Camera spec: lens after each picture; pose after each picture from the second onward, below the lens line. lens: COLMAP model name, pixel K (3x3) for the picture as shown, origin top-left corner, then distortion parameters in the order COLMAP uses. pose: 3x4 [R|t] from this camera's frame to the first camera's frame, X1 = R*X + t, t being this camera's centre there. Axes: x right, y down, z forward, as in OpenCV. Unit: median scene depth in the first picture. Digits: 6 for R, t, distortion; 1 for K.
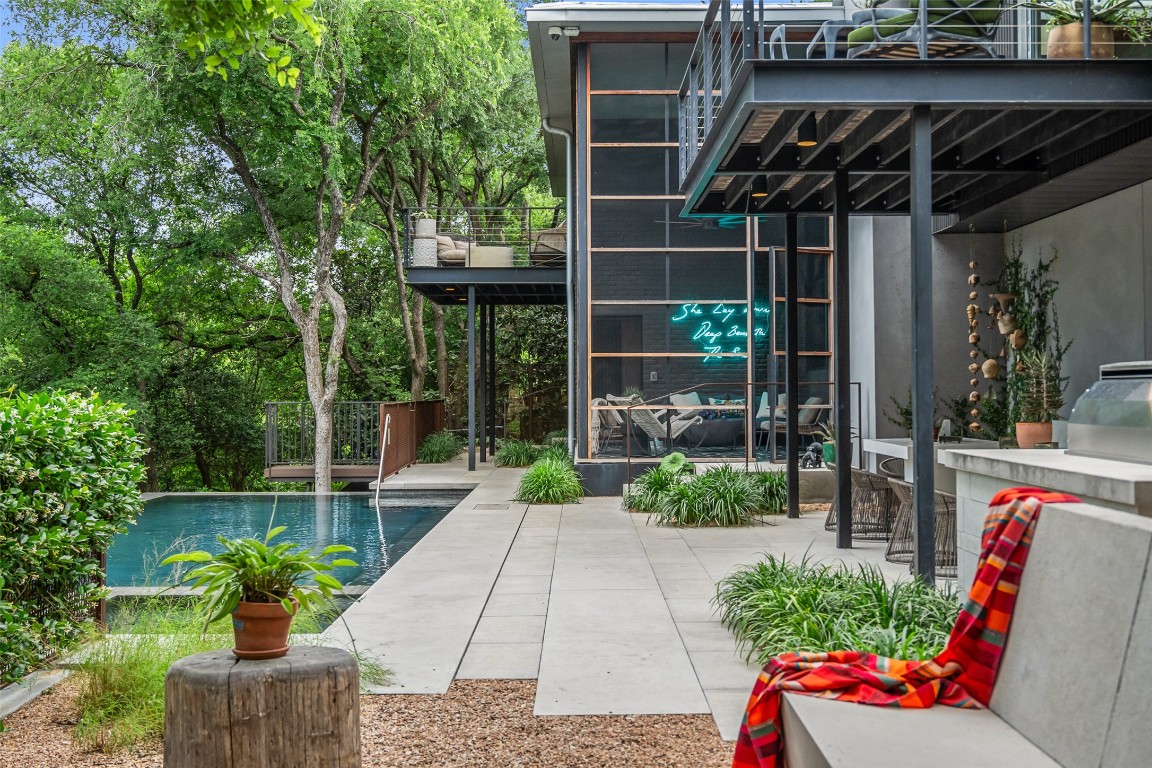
lens RADIAL K [[1292.1, 0, 576.0], [0, 1292.1, 384.0], [0, 0, 1]] dist [0.000262, -0.003295]
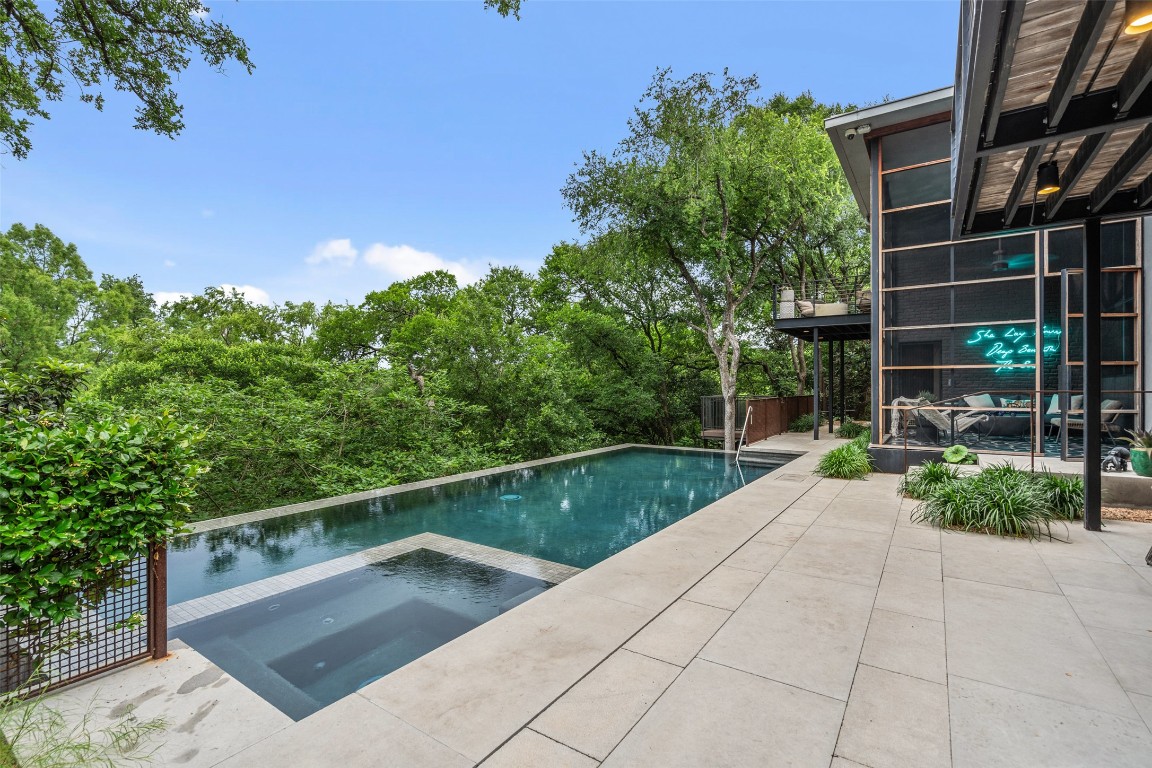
lens RADIAL K [[517.7, 0, 574.8], [0, 517.7, 388.8], [0, 0, 1]] dist [-0.000317, 0.000217]
pose [[0.823093, 0.004556, -0.567889, 0.052322], [0.001158, 0.999952, 0.009701, -0.006226], [0.567906, -0.008642, 0.823048, 0.353728]]
